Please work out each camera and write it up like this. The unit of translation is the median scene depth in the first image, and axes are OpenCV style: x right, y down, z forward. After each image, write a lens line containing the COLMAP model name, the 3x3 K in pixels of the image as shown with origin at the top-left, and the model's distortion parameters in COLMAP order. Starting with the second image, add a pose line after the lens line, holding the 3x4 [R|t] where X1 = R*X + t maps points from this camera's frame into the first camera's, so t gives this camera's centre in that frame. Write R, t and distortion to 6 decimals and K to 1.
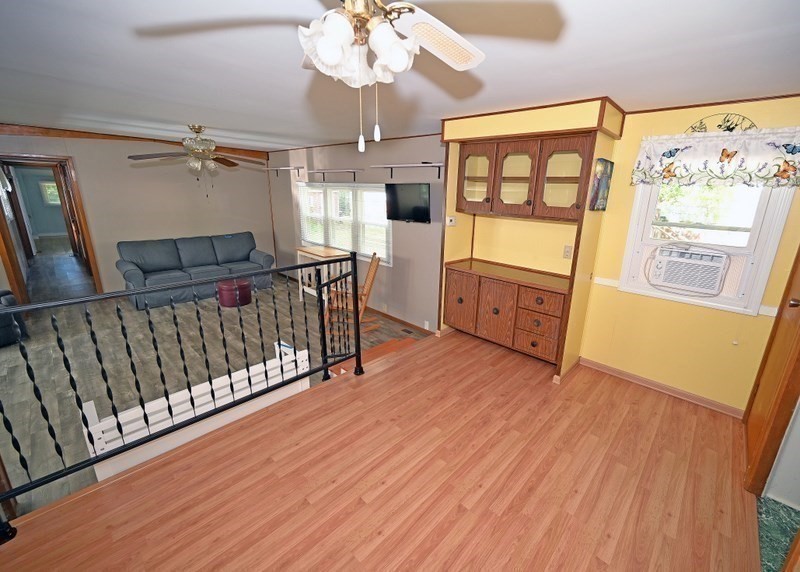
lens RADIAL K [[336.6, 0, 430.0], [0, 336.6, 285.0], [0, 0, 1]] dist [0.001604, -0.000474]
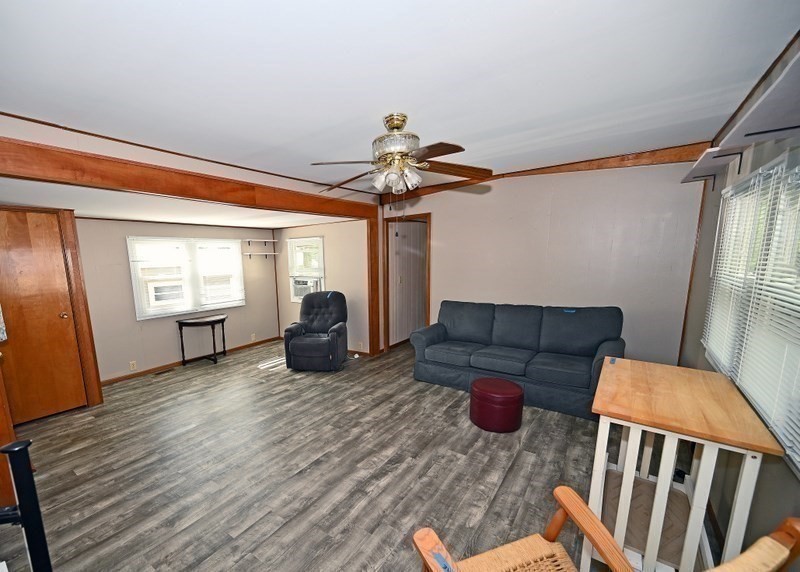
lens RADIAL K [[336.6, 0, 358.3], [0, 336.6, 317.8], [0, 0, 1]] dist [0.001604, -0.000474]
pose [[0.069836, 0.138483, -0.987899, -0.079321], [-0.236358, 0.964415, 0.118483, -0.252528], [0.969153, 0.225224, 0.100082, 1.287876]]
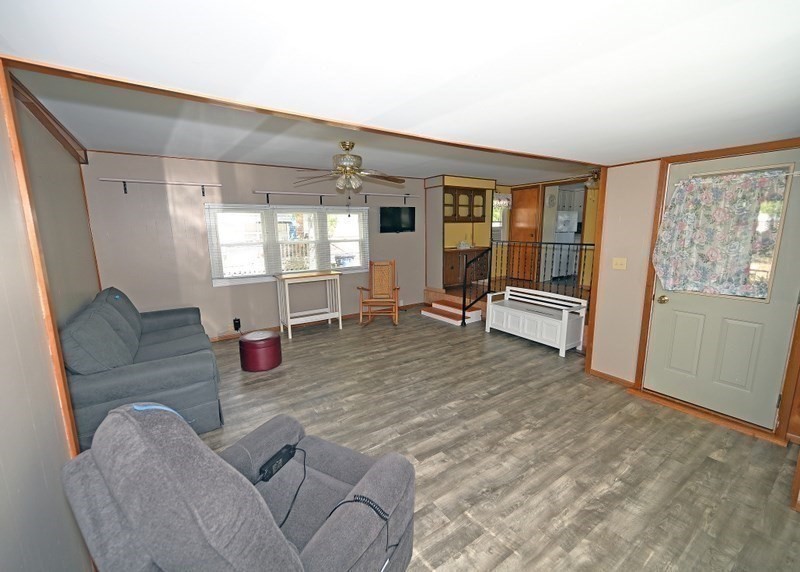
lens RADIAL K [[336.6, 0, 392.5], [0, 336.6, 285.8], [0, 0, 1]] dist [0.001604, -0.000474]
pose [[0.259524, -0.202493, 0.944269, -2.199522], [0.279289, 0.951727, 0.127333, -0.232950], [-0.924470, 0.230678, 0.303550, 0.919768]]
